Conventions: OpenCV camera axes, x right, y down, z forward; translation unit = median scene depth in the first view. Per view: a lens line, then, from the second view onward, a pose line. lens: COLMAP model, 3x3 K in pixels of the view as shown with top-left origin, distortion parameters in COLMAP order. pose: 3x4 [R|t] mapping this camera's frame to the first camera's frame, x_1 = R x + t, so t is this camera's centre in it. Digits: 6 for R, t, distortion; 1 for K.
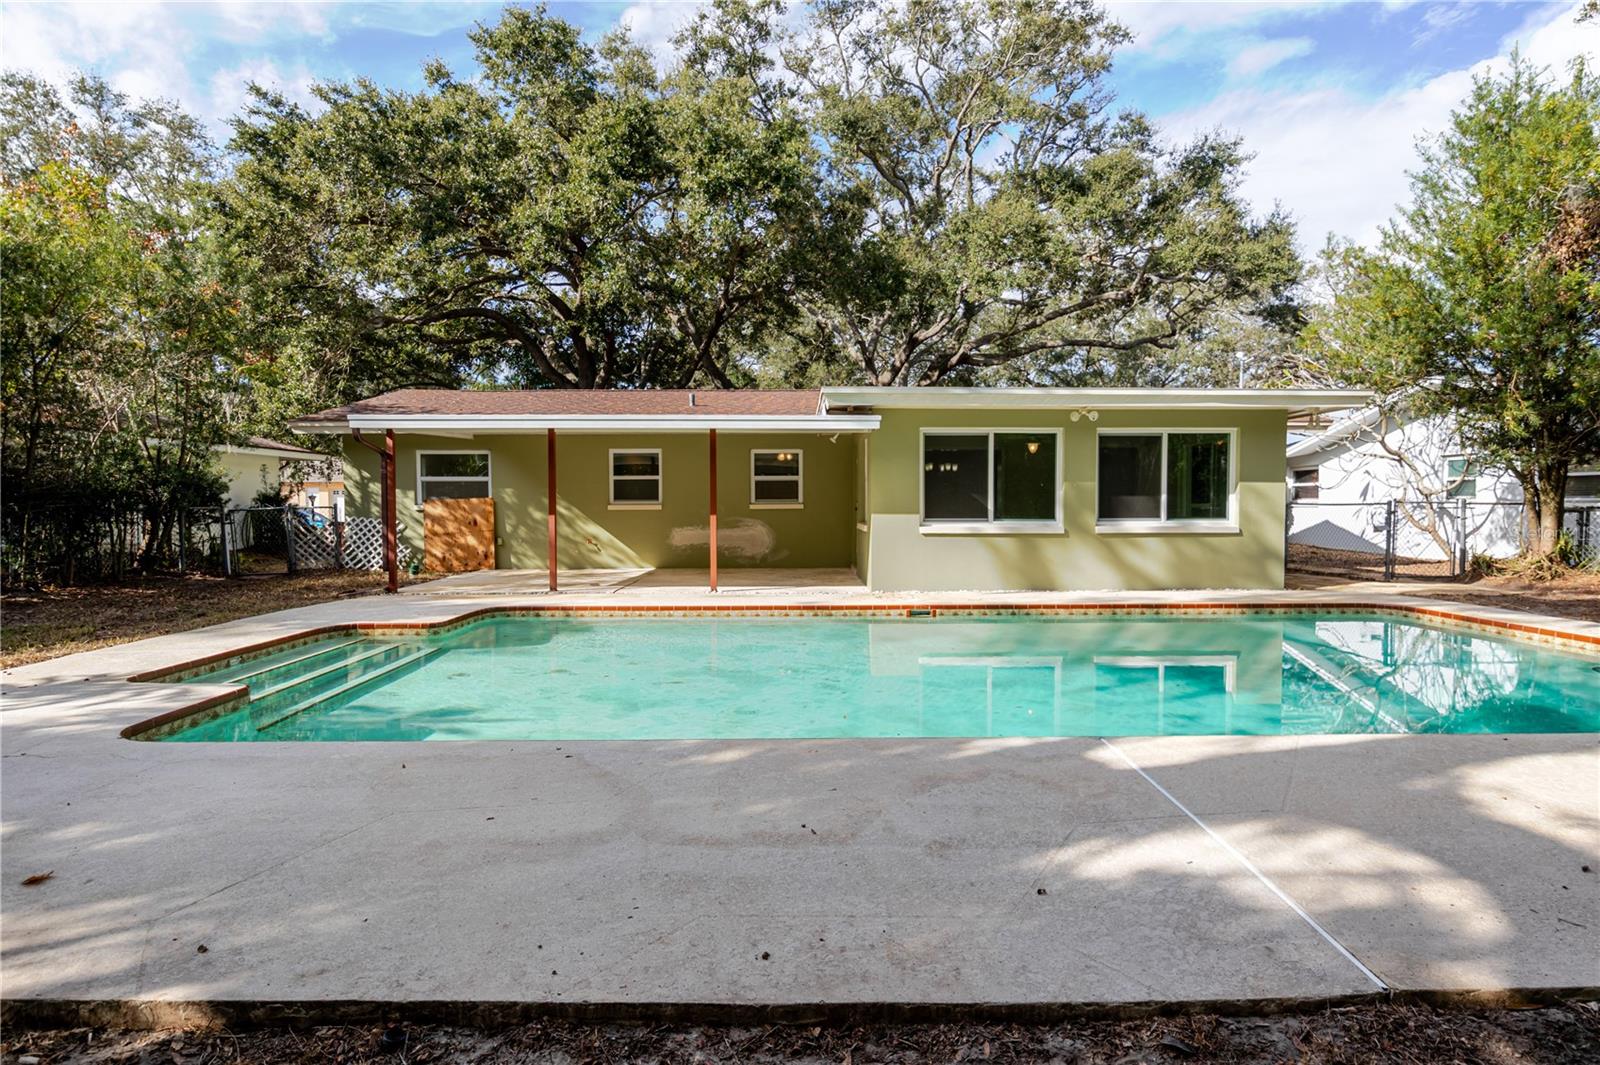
lens RADIAL K [[797.4, 0, 807.3], [0, 797.4, 532.0], [0, 0, 1]] dist [-0.009576, -0.001373]
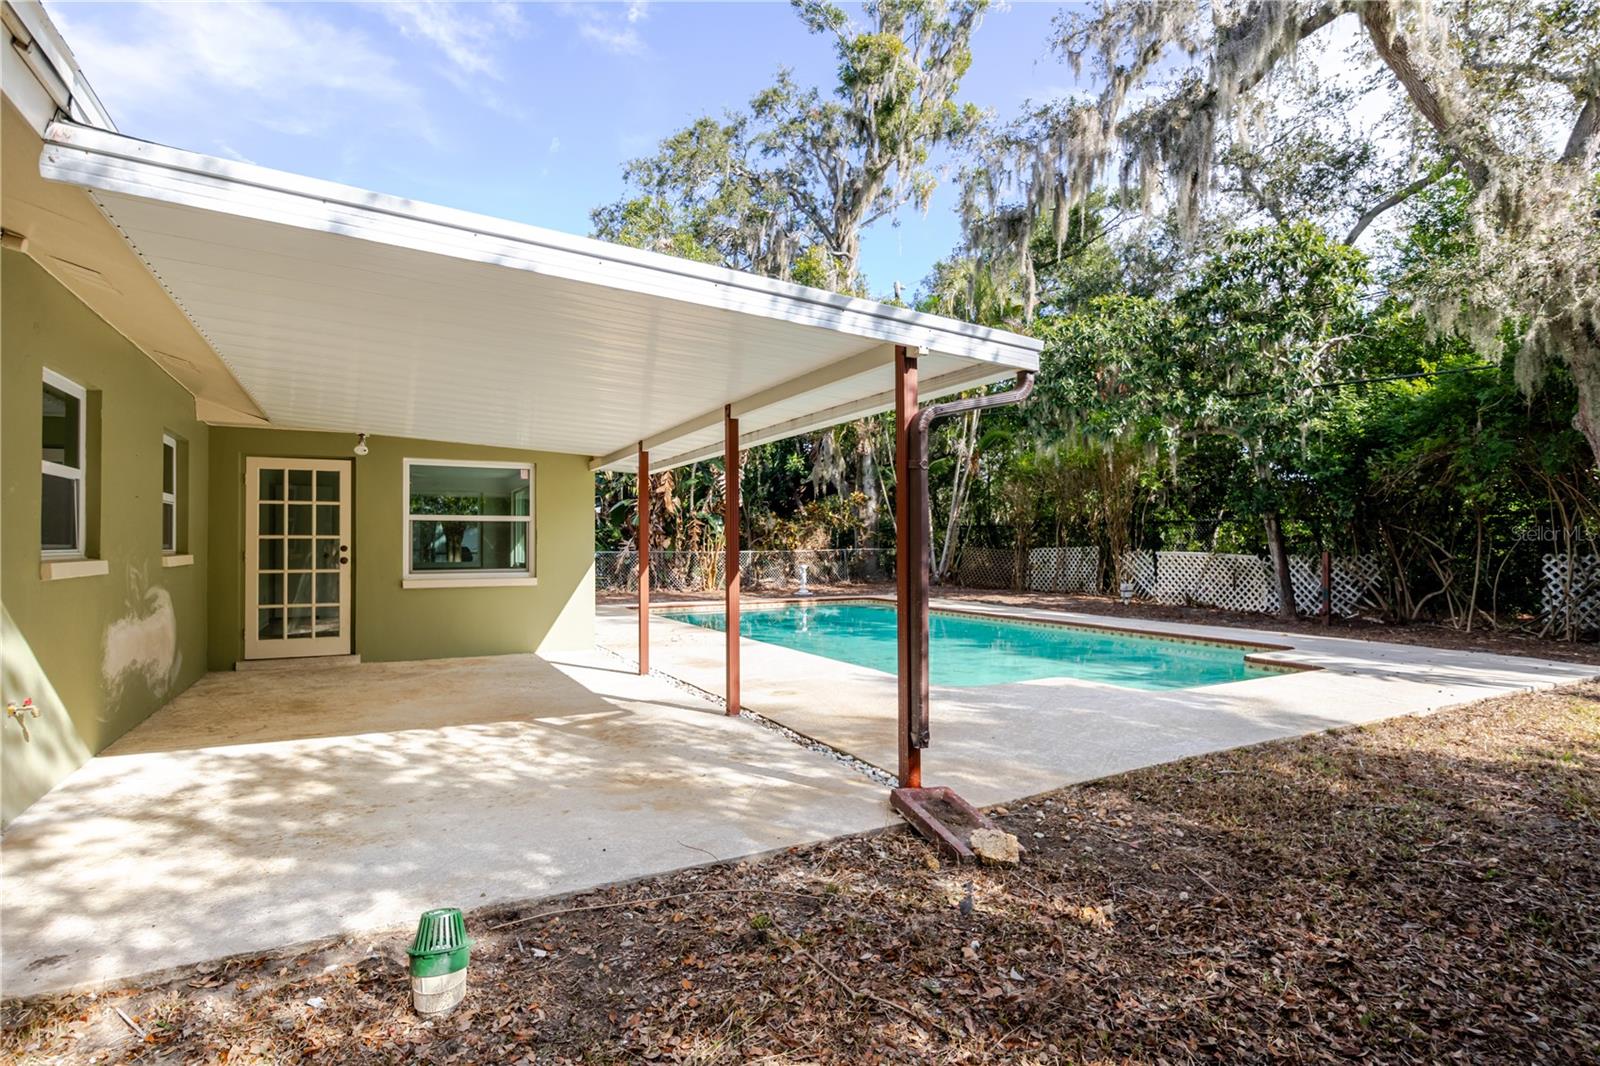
lens RADIAL K [[797.4, 0, 801.8], [0, 797.4, 535.9], [0, 0, 1]] dist [-0.009576, -0.001373]
pose [[-0.460474, 0.016316, 0.887523, -0.630901], [0.039930, 0.999200, 0.002348, -0.033861], [-0.886775, 0.036520, -0.460757, 0.916378]]
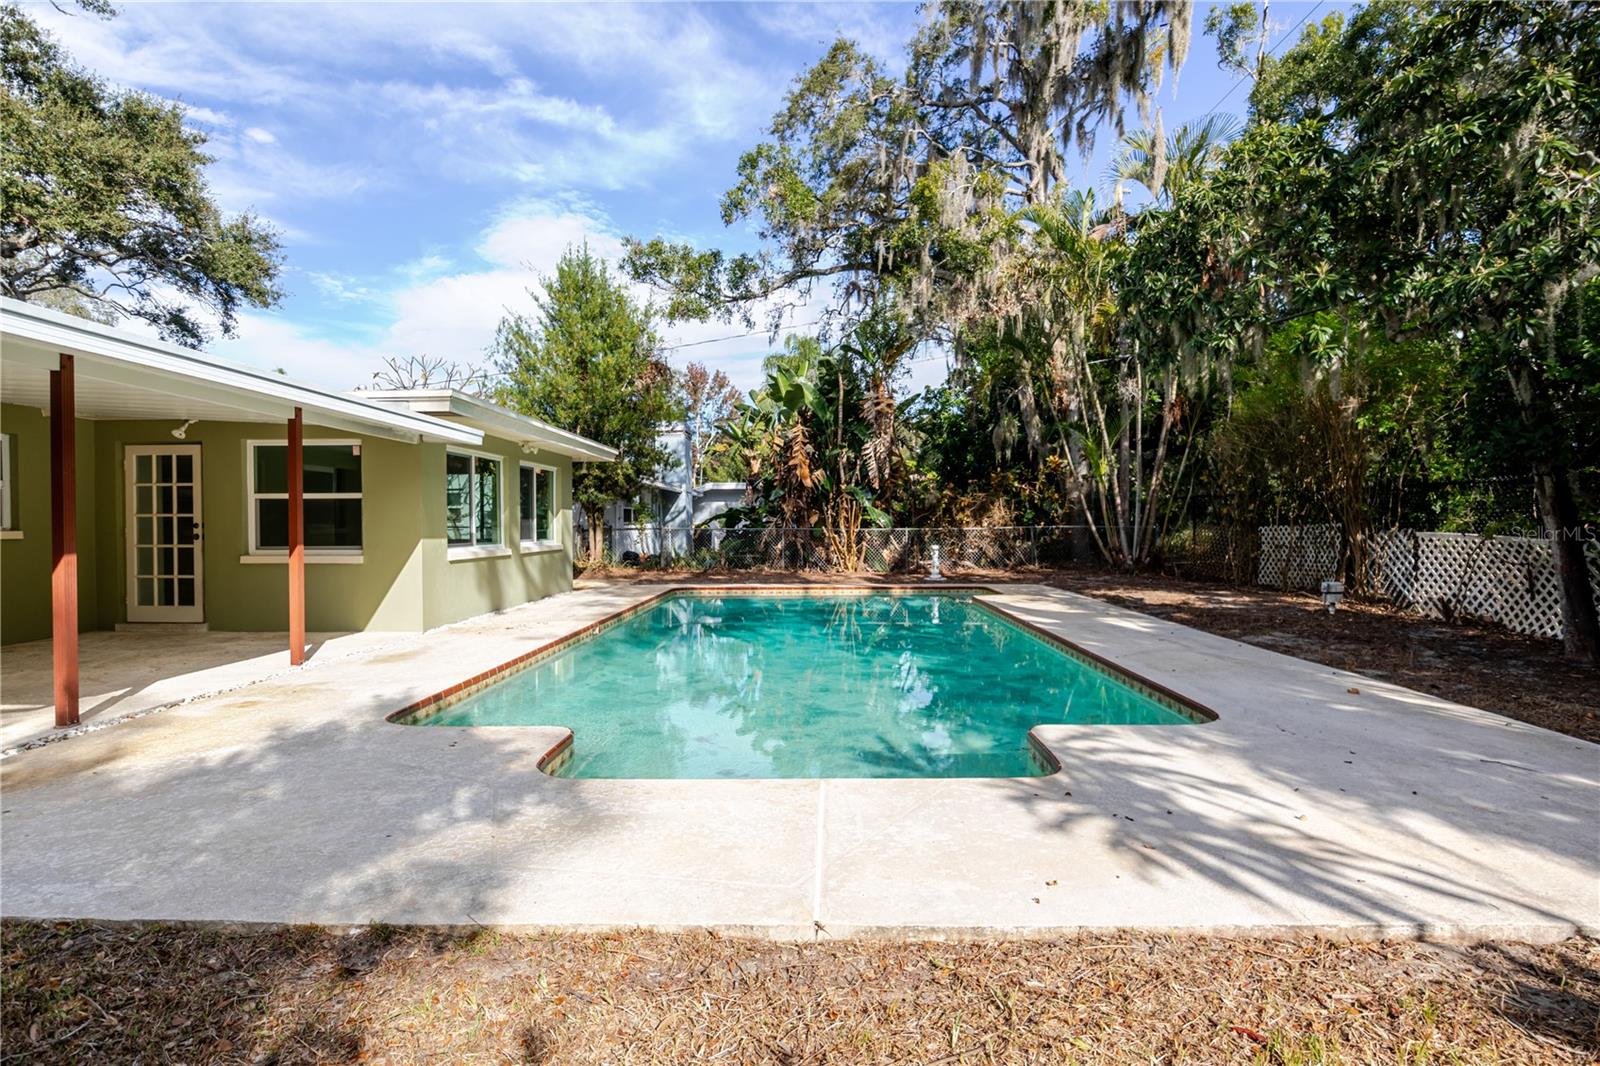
lens RADIAL K [[797.4, 0, 799.0], [0, 797.4, 540.8], [0, 0, 1]] dist [-0.009576, -0.001373]
pose [[0.031299, -0.017566, 0.999356, -0.576042], [0.042588, 0.998961, 0.016226, -0.013754], [-0.998602, 0.042053, 0.032015, 0.431783]]
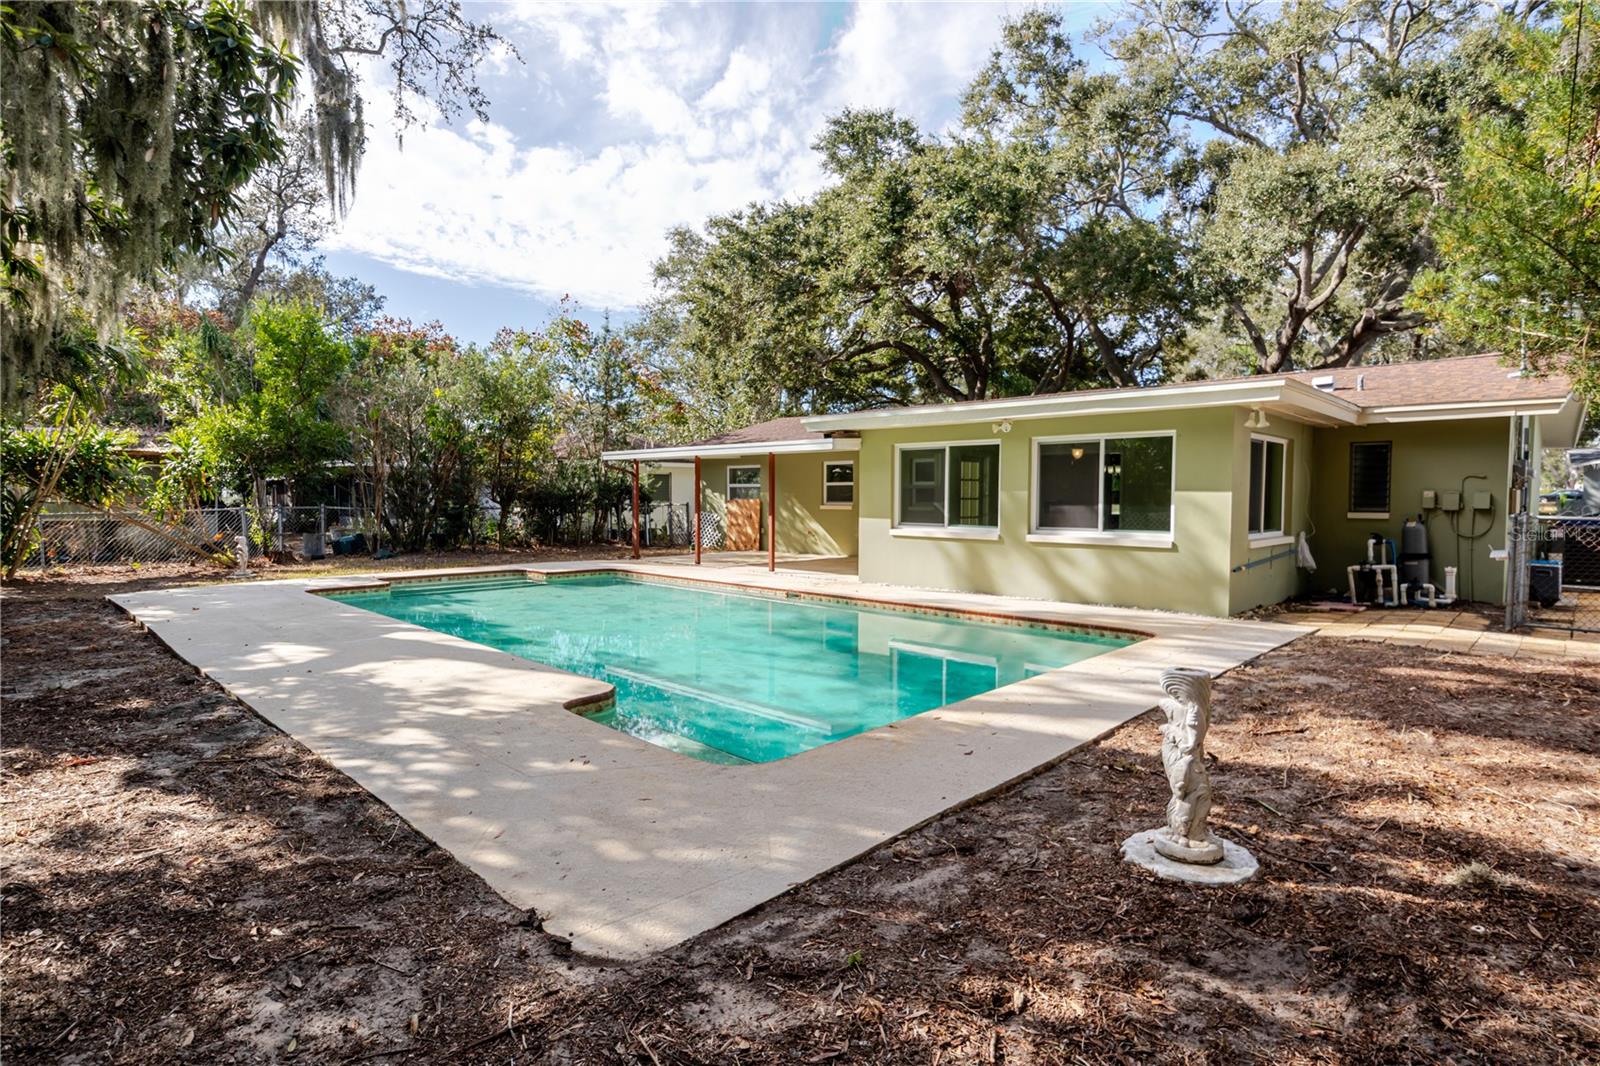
lens RADIAL K [[797.4, 0, 794.6], [0, 797.4, 529.9], [0, 0, 1]] dist [-0.009576, -0.001373]
pose [[0.712630, 0.032376, -0.700793, 0.655142], [-0.028183, 0.999449, 0.017514, -0.017263], [0.700974, 0.007269, 0.713150, 0.054235]]
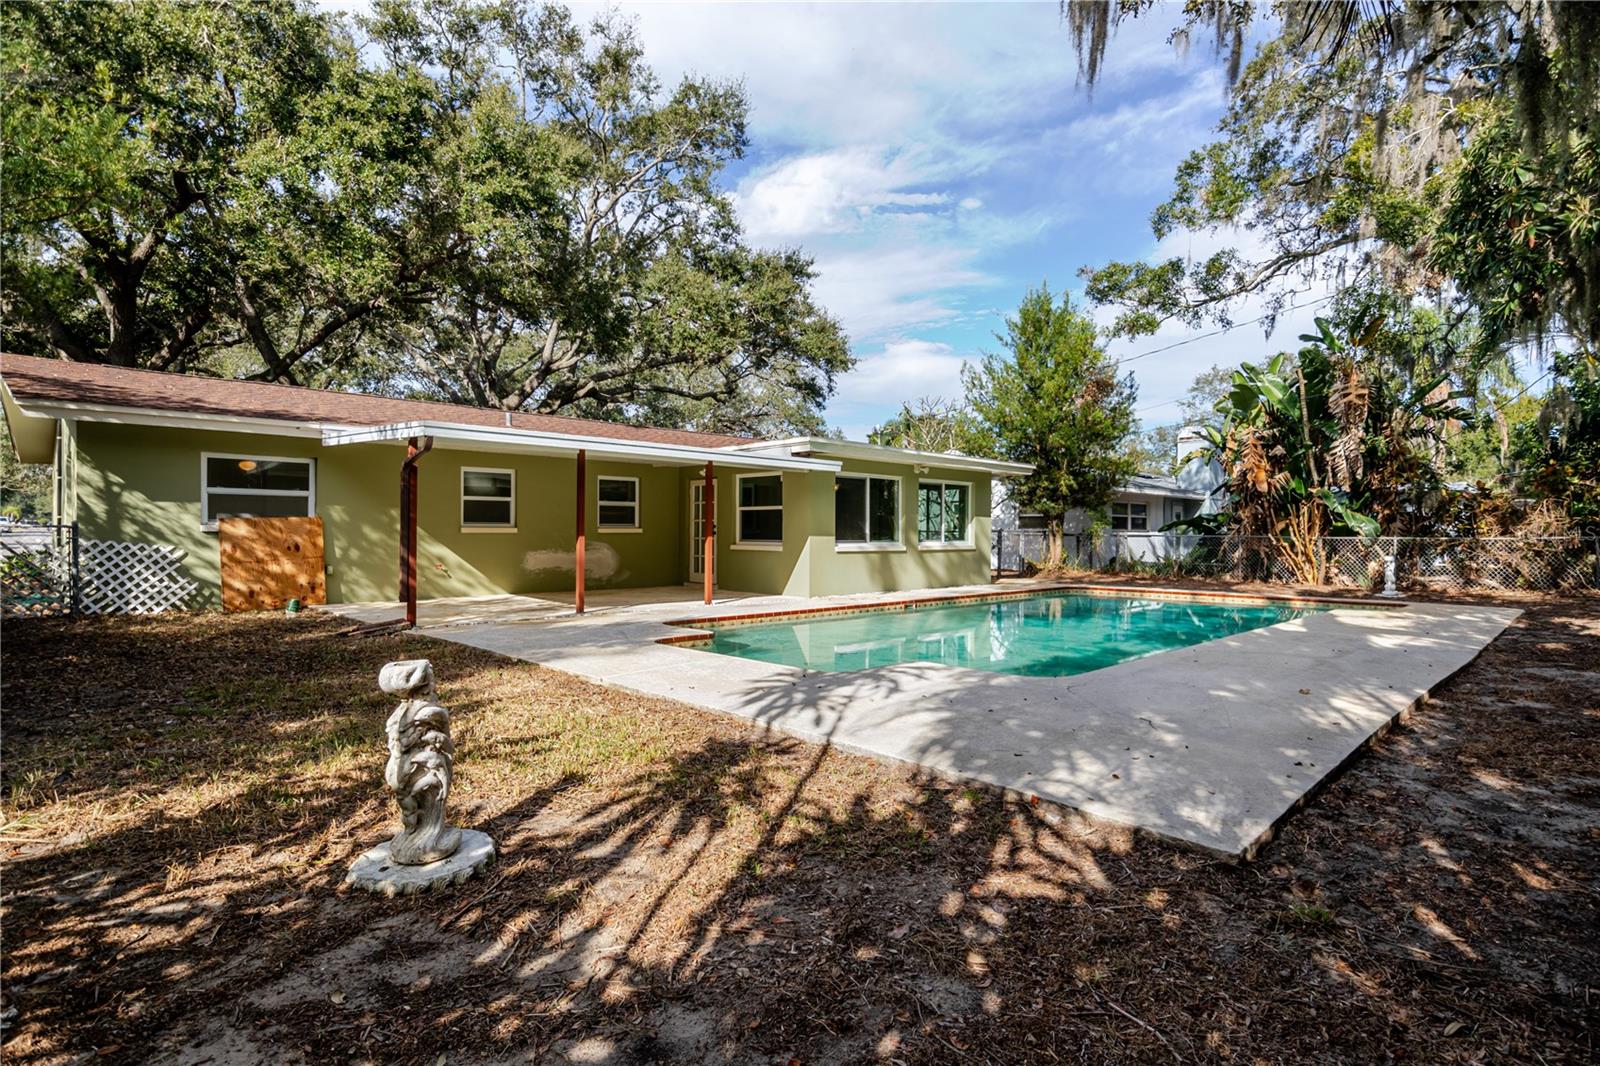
lens RADIAL K [[797.4, 0, 831.9], [0, 797.4, 534.1], [0, 0, 1]] dist [-0.009576, -0.001373]
pose [[0.713449, 0.005290, 0.700687, -0.595570], [0.017292, 0.999534, -0.025153, 0.004515], [-0.700494, 0.030062, 0.713025, 0.050163]]
